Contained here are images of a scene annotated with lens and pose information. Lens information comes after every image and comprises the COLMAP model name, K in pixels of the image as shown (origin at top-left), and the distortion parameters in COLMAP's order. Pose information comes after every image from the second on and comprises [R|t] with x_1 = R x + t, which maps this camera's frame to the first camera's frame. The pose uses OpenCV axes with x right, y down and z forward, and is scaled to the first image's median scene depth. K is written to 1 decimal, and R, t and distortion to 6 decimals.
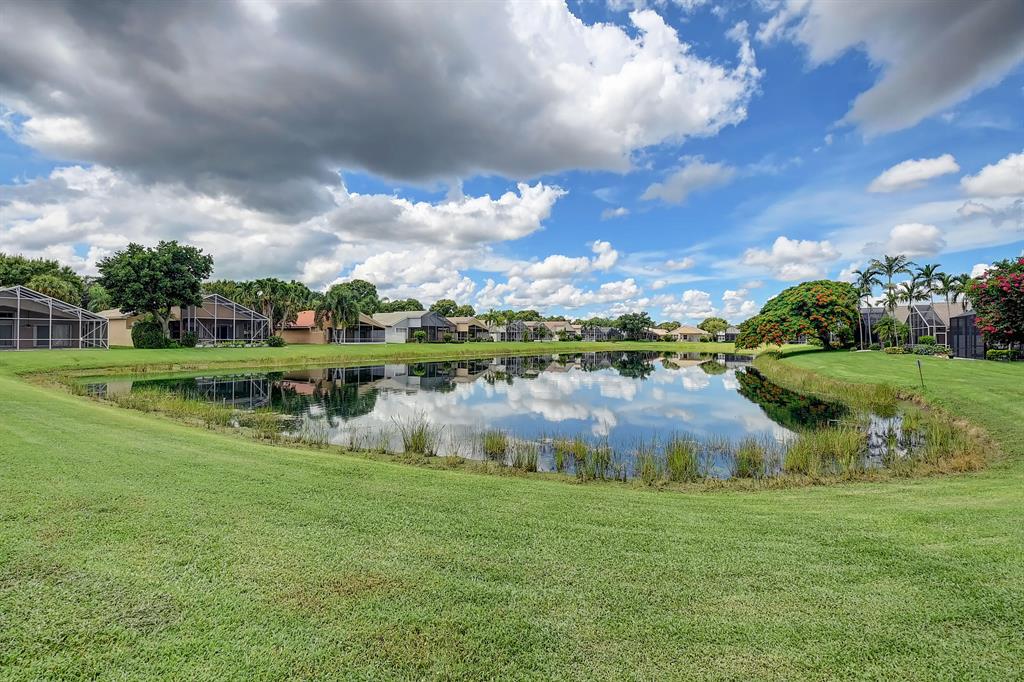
lens RADIAL K [[452.1, 0, 512.8], [0, 452.1, 327.3], [0, 0, 1]] dist [0.004540, -0.017592]
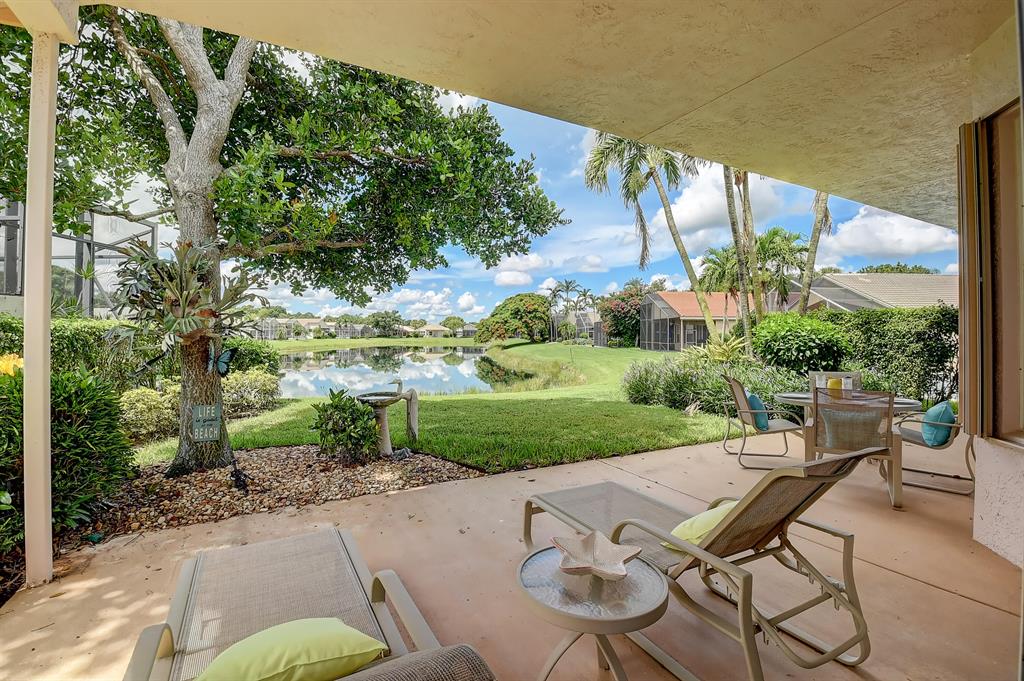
lens RADIAL K [[452.1, 0, 514.2], [0, 452.1, 332.7], [0, 0, 1]] dist [0.004540, -0.017592]
pose [[0.846777, -0.007524, 0.531895, -0.064743], [-0.004047, 0.999780, 0.020585, -0.006309], [-0.531932, -0.019583, 0.846560, -0.103535]]
